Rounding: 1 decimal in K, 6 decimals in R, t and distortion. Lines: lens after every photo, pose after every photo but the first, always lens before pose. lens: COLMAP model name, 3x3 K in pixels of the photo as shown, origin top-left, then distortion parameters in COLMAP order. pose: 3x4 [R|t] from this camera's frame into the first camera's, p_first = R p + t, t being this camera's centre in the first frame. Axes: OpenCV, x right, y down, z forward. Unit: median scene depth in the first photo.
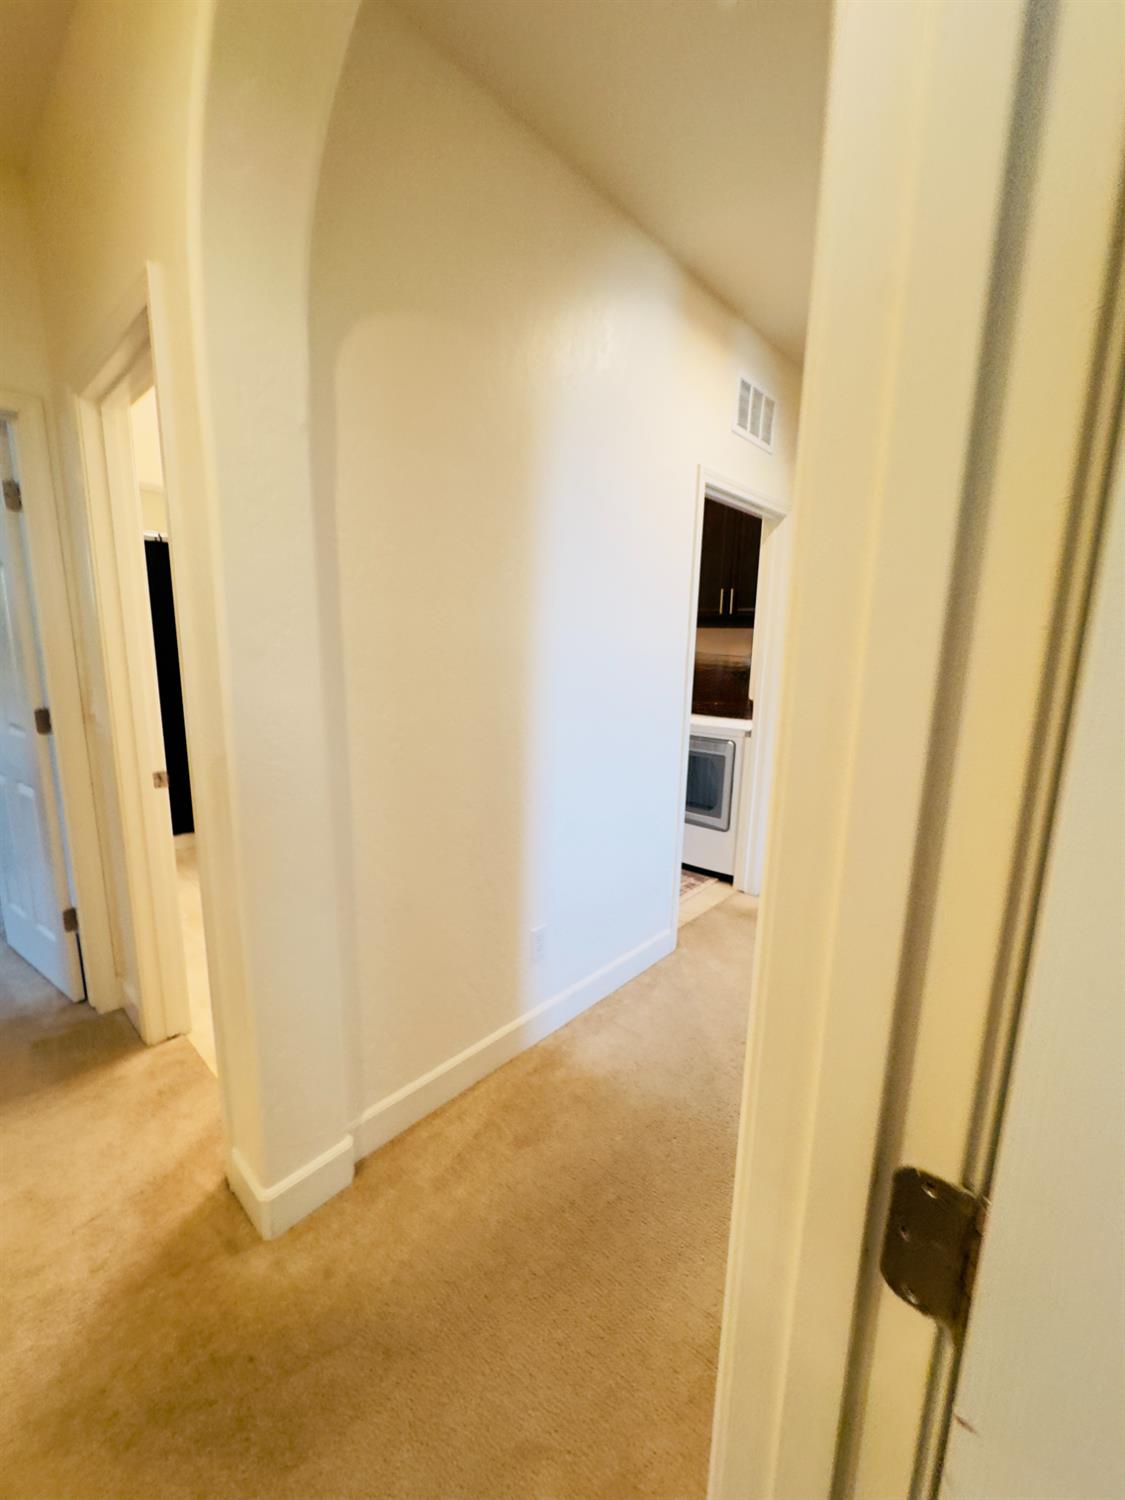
lens RADIAL K [[602.1, 0, 566.9], [0, 602.1, 751.1], [0, 0, 1]] dist [-0.002365, 0.000592]
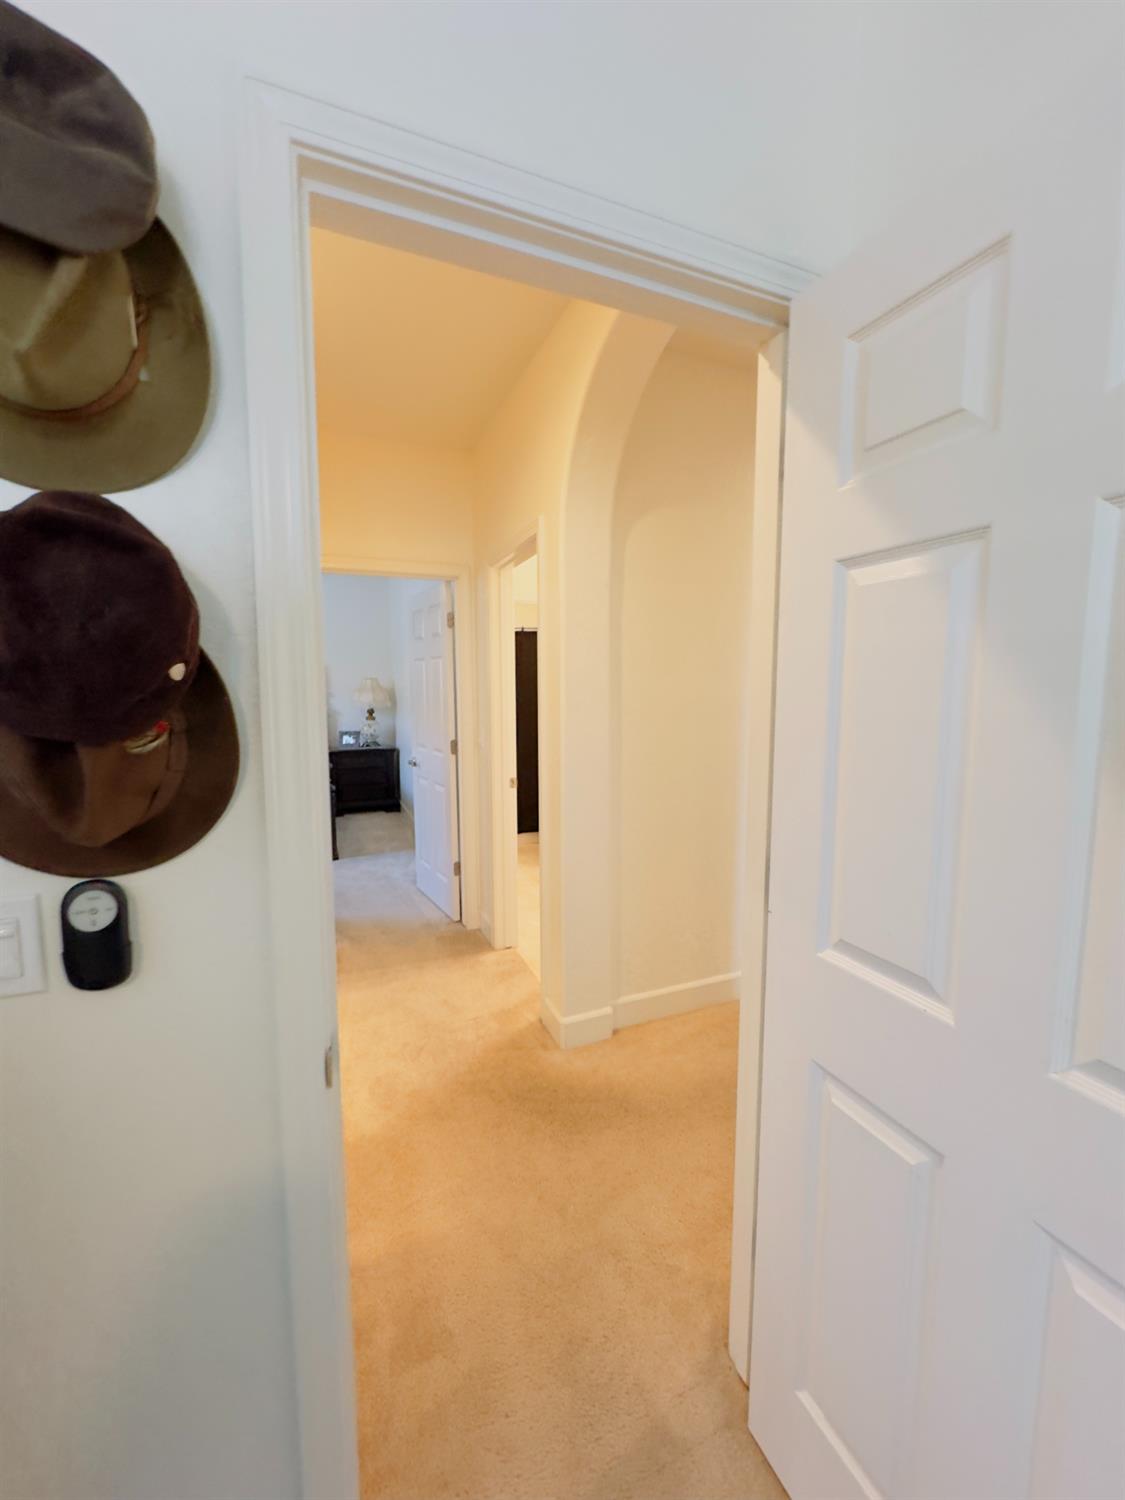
lens RADIAL K [[602.1, 0, 565.7], [0, 602.1, 749.3], [0, 0, 1]] dist [-0.002365, 0.000592]
pose [[0.901940, 0.017292, -0.431515, 0.167958], [-0.053297, 0.996017, -0.071487, 0.068599], [0.428560, 0.087476, 0.899269, -0.441591]]
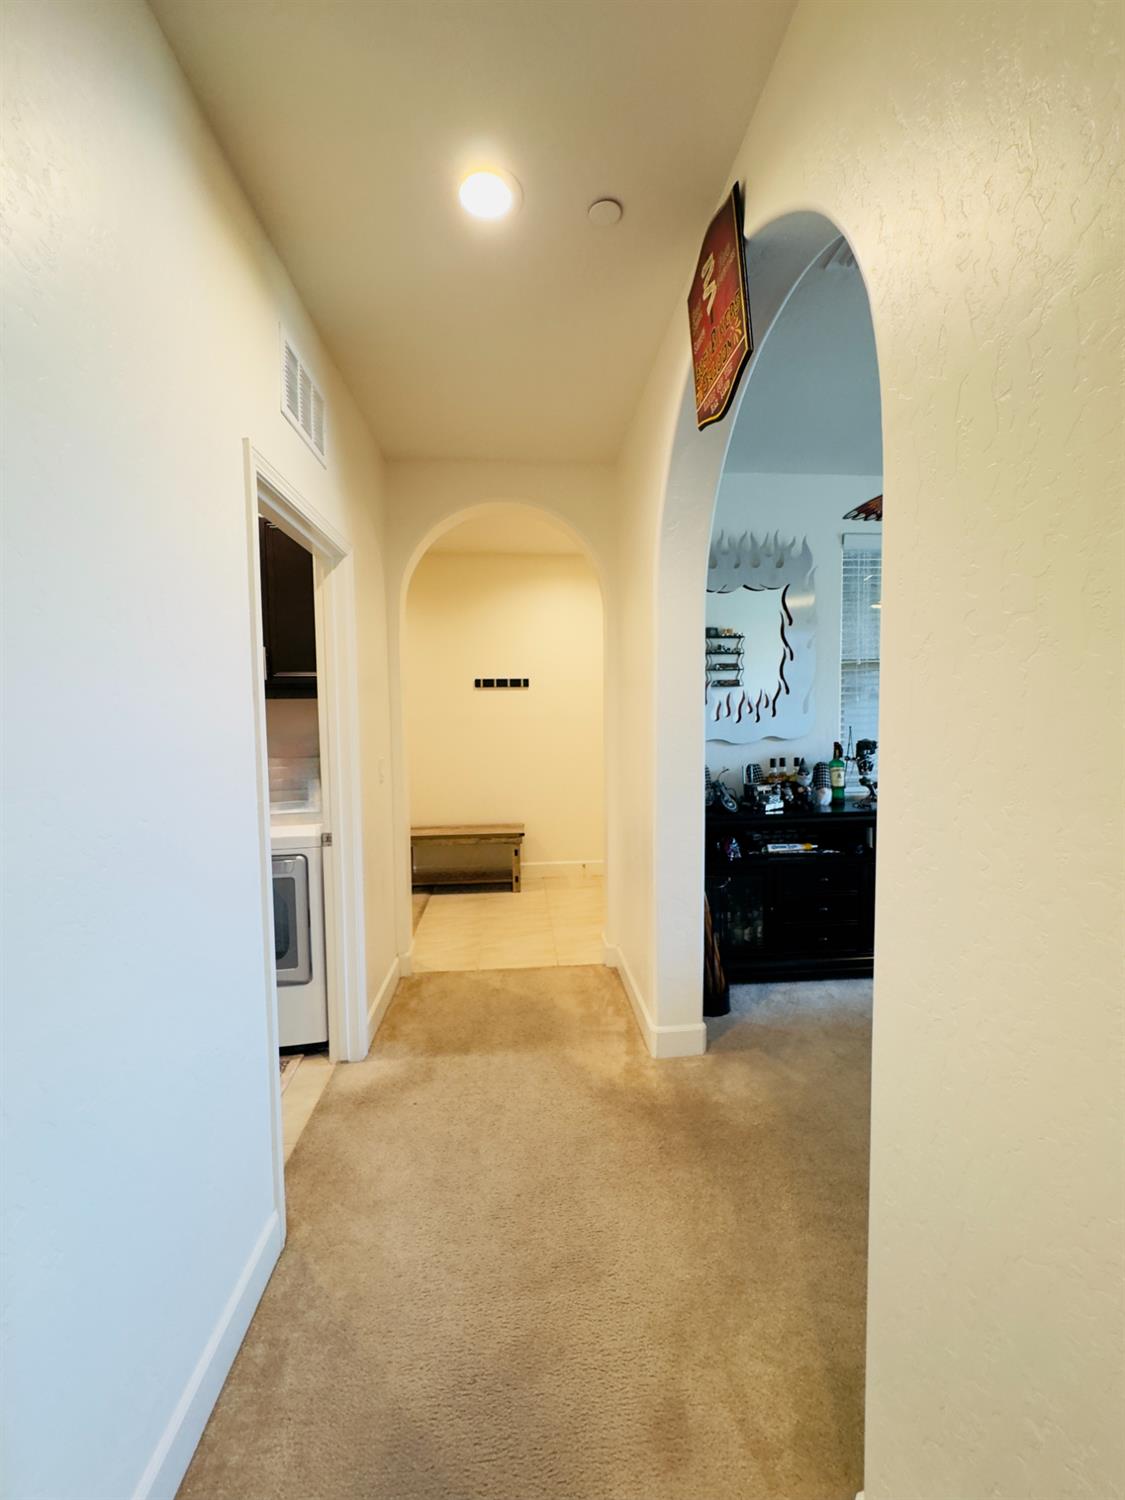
lens RADIAL K [[602.1, 0, 566.5], [0, 602.1, 750.4], [0, 0, 1]] dist [-0.002365, 0.000592]
pose [[0.685102, -0.075862, 0.724486, -0.032271], [0.158313, 0.986297, -0.046431, -0.100582], [-0.711036, 0.146505, 0.687724, 0.486492]]
